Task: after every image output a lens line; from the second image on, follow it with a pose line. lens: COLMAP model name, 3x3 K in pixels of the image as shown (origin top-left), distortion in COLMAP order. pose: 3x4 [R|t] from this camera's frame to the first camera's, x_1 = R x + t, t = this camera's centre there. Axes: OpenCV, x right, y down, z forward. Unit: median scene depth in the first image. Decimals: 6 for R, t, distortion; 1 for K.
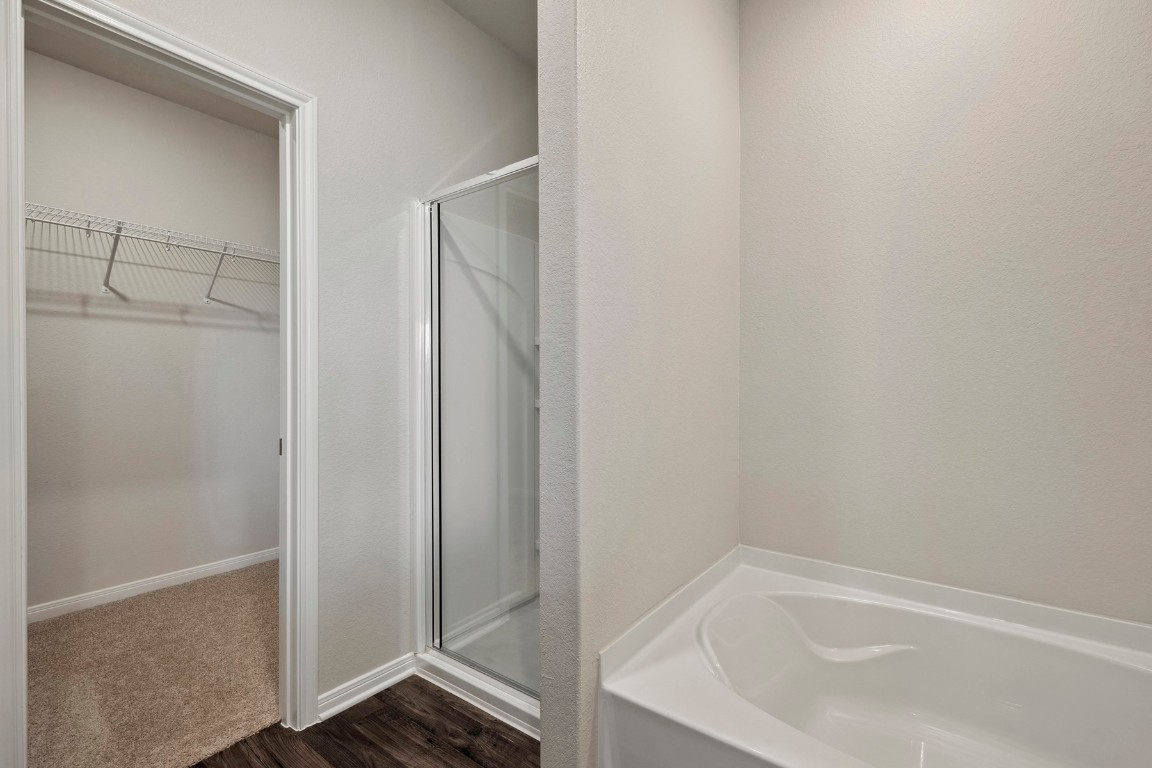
lens RADIAL K [[516.5, 0, 570.1], [0, 516.5, 385.7], [0, 0, 1]] dist [-0.000950, 0.001052]
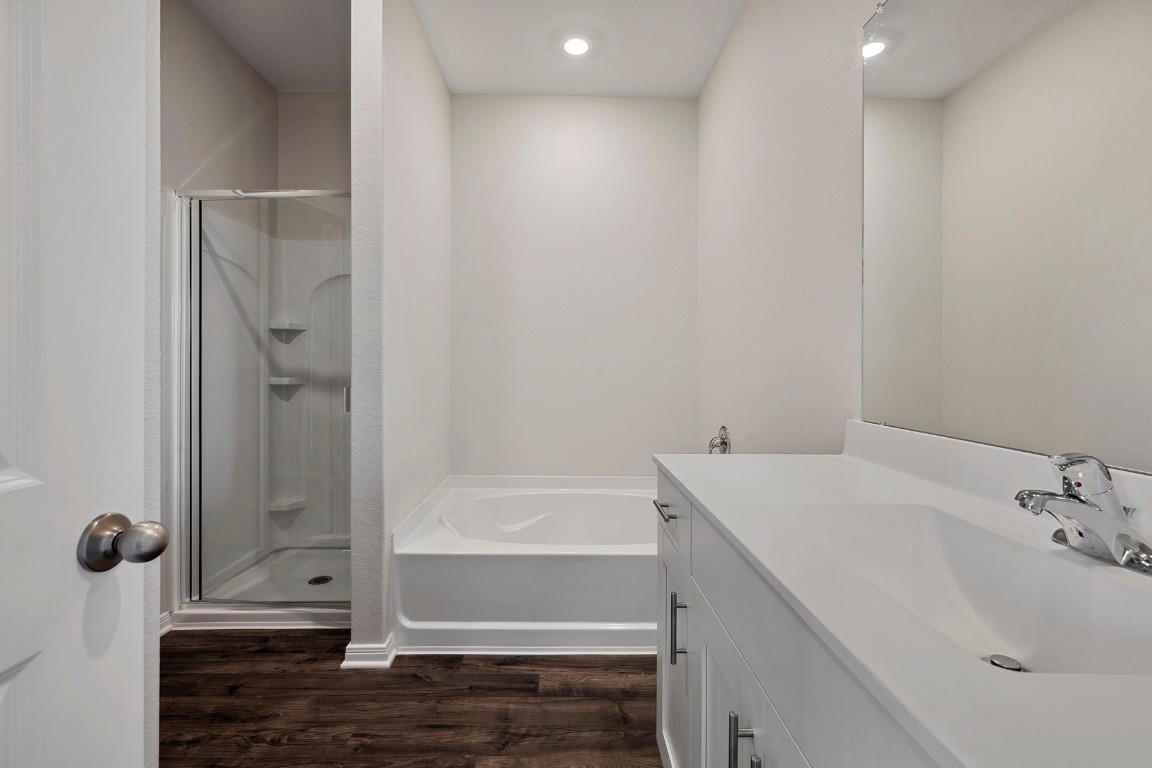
lens RADIAL K [[516.5, 0, 573.8], [0, 516.5, 374.7], [0, 0, 1]] dist [-0.000950, 0.001052]
pose [[0.788952, -0.007725, 0.614406, -0.305091], [-0.000859, 0.999906, 0.013676, 0.007327], [-0.614454, -0.011317, 0.788872, -0.378758]]
